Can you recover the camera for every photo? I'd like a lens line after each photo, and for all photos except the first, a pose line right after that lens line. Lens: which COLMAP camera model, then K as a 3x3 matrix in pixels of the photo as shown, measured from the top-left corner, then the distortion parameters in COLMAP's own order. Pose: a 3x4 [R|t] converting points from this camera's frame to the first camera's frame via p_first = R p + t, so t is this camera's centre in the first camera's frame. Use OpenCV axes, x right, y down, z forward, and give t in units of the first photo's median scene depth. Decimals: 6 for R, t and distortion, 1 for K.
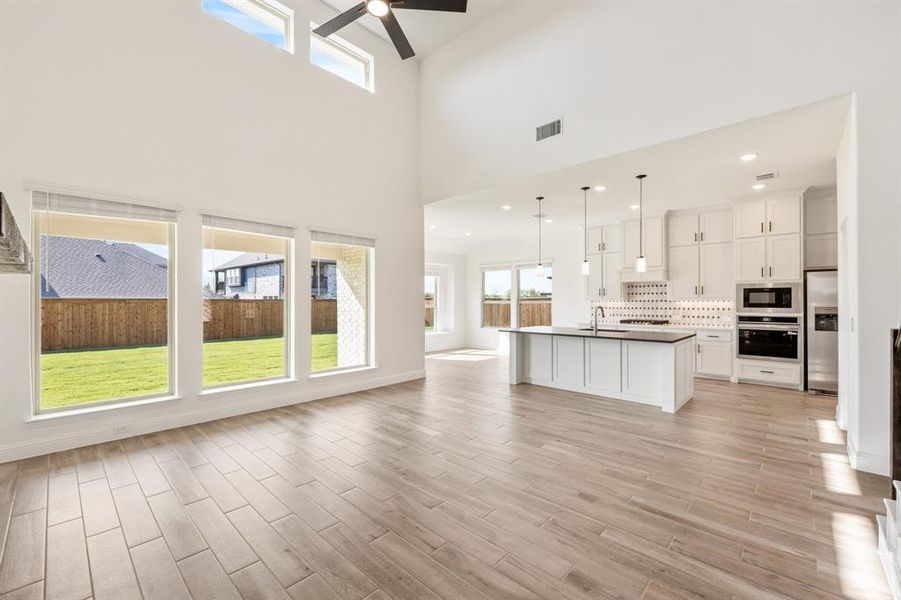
lens RADIAL K [[364.0, 0, 444.8], [0, 364.0, 301.1], [0, 0, 1]] dist [-0.000333, -0.000018]
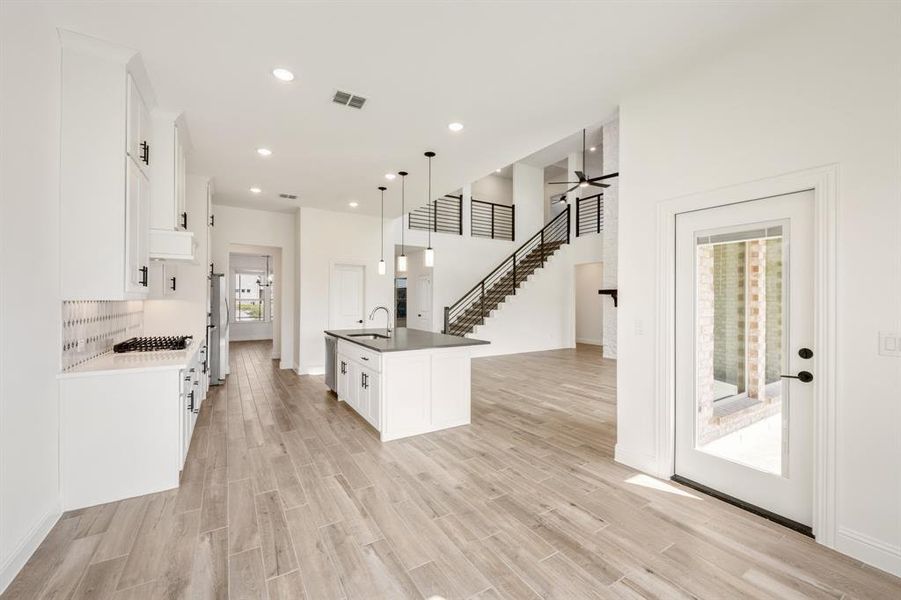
lens RADIAL K [[365.0, 0, 459.4], [0, 365.0, 300.9], [0, 0, 1]] dist [0.000730, 0.000041]
pose [[-0.976136, -0.003599, 0.217131, 0.044288], [-0.003475, 0.999994, 0.000954, 0.000289], [-0.217133, 0.000177, -0.976142, 1.408016]]
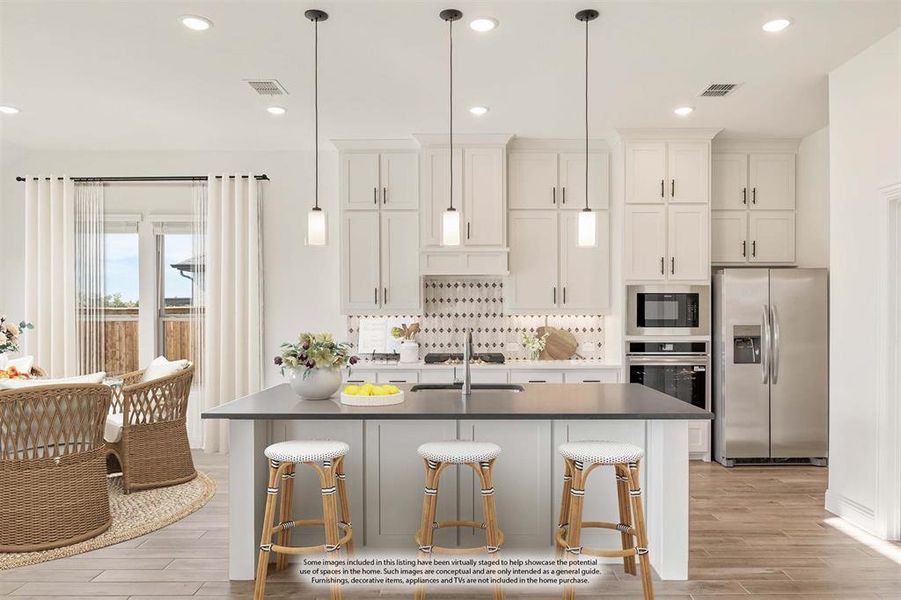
lens RADIAL K [[621.0, 0, 455.1], [0, 621.0, 321.6], [0, 0, 1]] dist [-0.007442, -0.000346]
pose [[0.727919, -0.005101, 0.685644, -0.036944], [-0.002079, 0.999951, 0.009647, 0.000229], [-0.685659, -0.008448, 0.727873, 0.405764]]
